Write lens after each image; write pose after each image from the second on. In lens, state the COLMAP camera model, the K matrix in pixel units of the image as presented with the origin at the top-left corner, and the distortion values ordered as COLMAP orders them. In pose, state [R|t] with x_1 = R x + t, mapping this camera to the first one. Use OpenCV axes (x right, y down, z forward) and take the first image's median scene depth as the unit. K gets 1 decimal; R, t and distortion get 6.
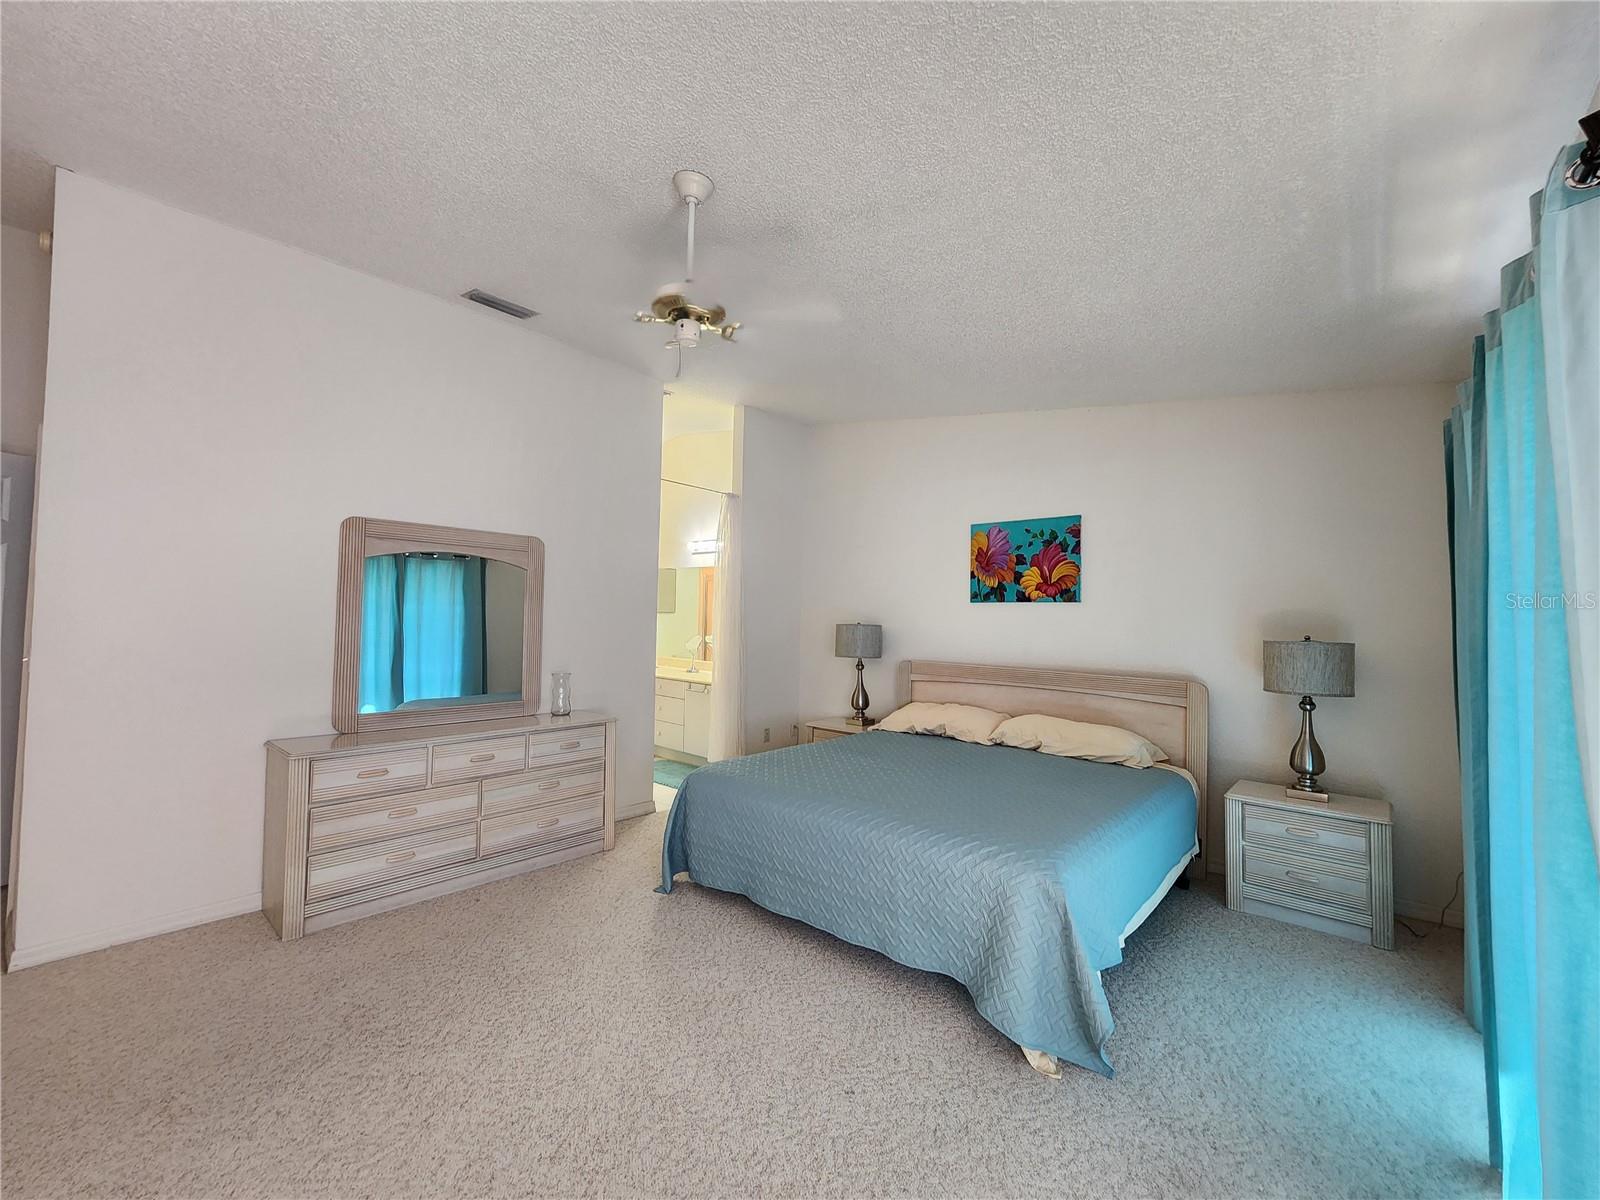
lens RADIAL K [[658.9, 0, 798.7], [0, 658.9, 598.1], [0, 0, 1]] dist [-0.001835, -0.000100]
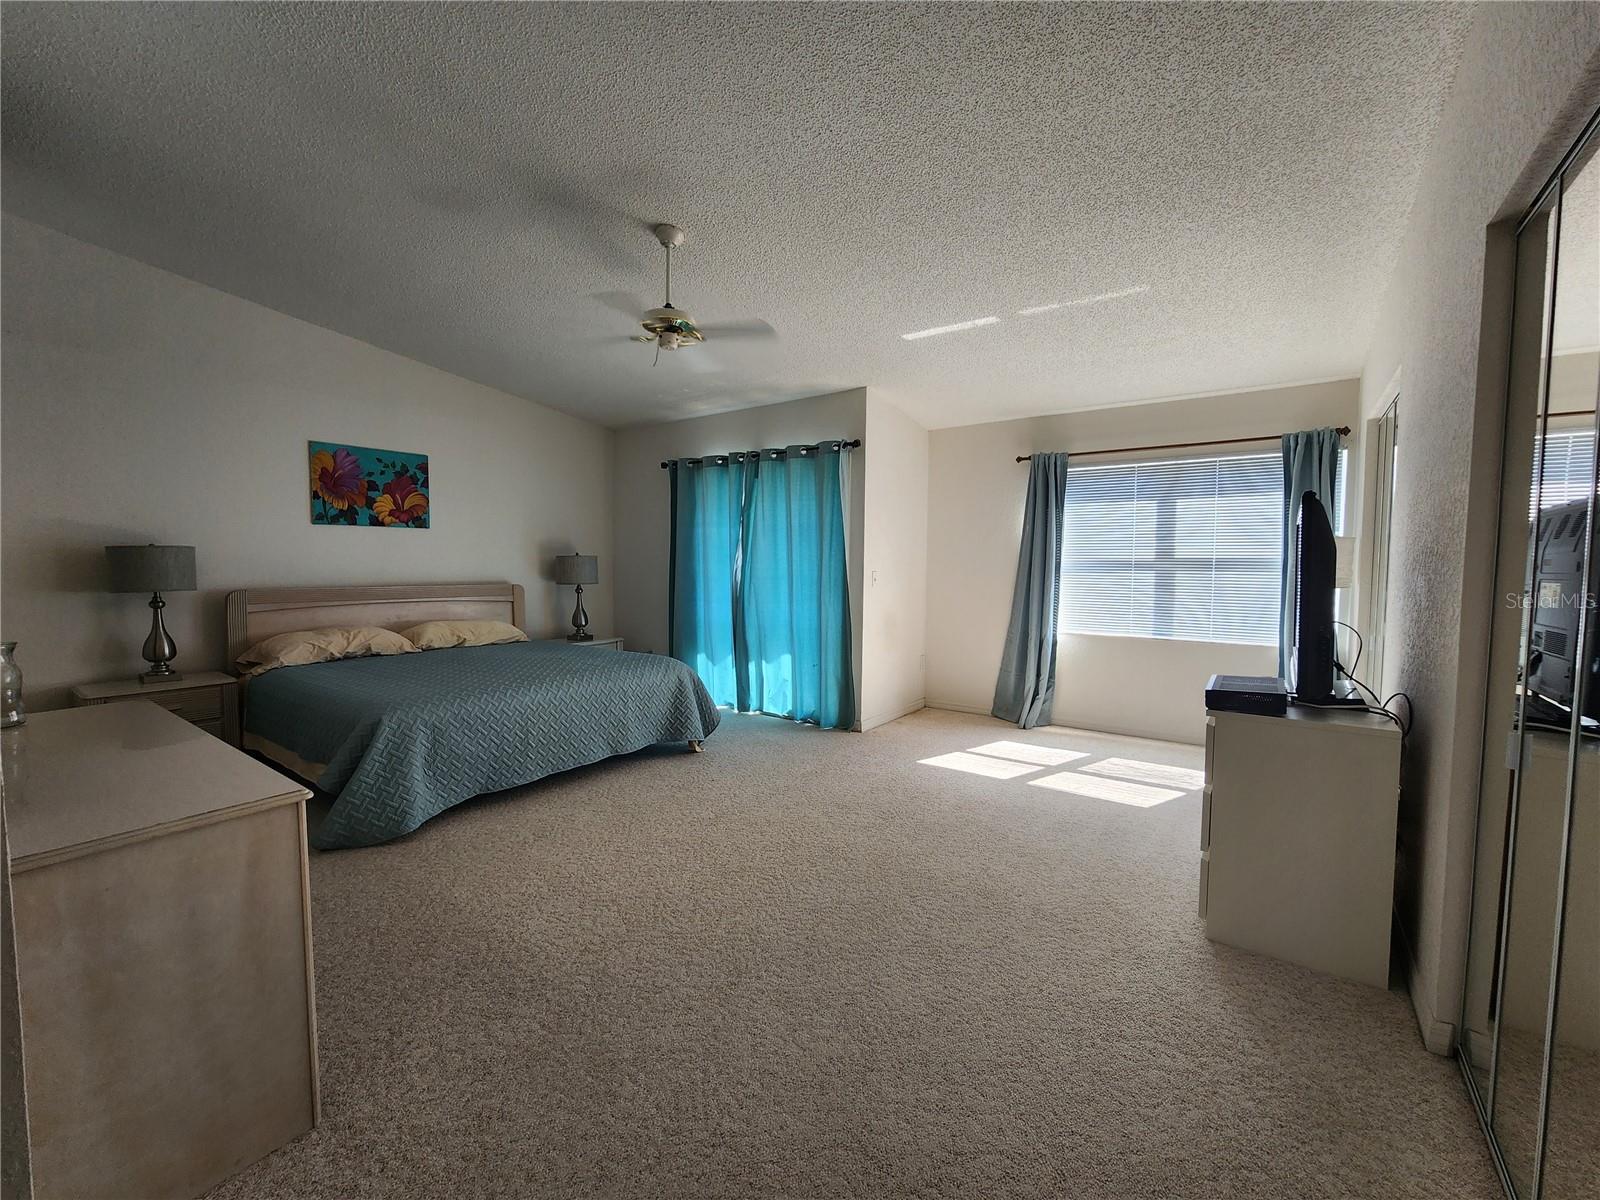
lens RADIAL K [[658.9, 0, 799.4], [0, 658.9, 596.6], [0, 0, 1]] dist [-0.001835, -0.000100]
pose [[-0.088466, -0.072947, 0.993405, -0.828093], [-0.035888, 0.996901, 0.070008, 0.021763], [-0.995432, -0.029458, -0.090809, 0.412482]]
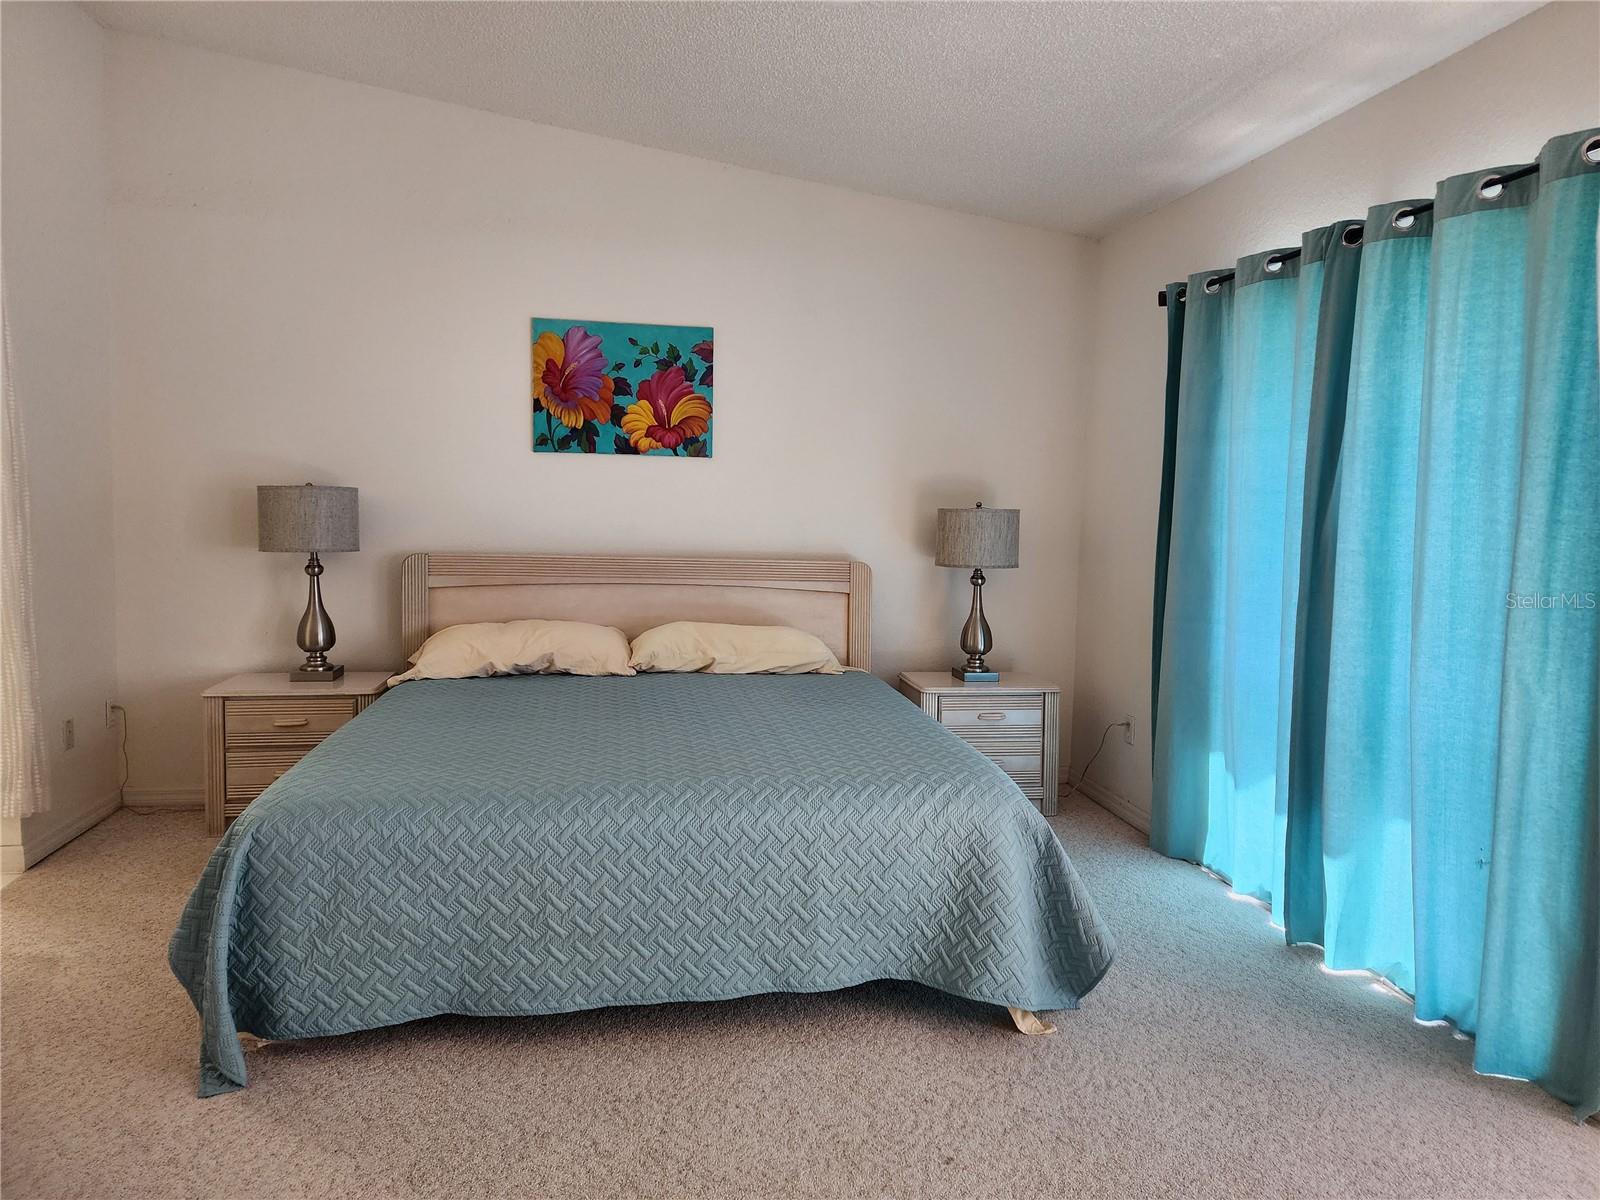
lens RADIAL K [[1056.9, 0, 811.6], [0, 1056.9, 592.2], [0, 0, 1]] dist [0.045051, -0.026391]
pose [[0.623405, -0.070472, 0.778716, -0.372838], [-0.033847, 0.992564, 0.116922, 0.013301], [-0.781166, -0.099247, 0.616385, 0.210723]]
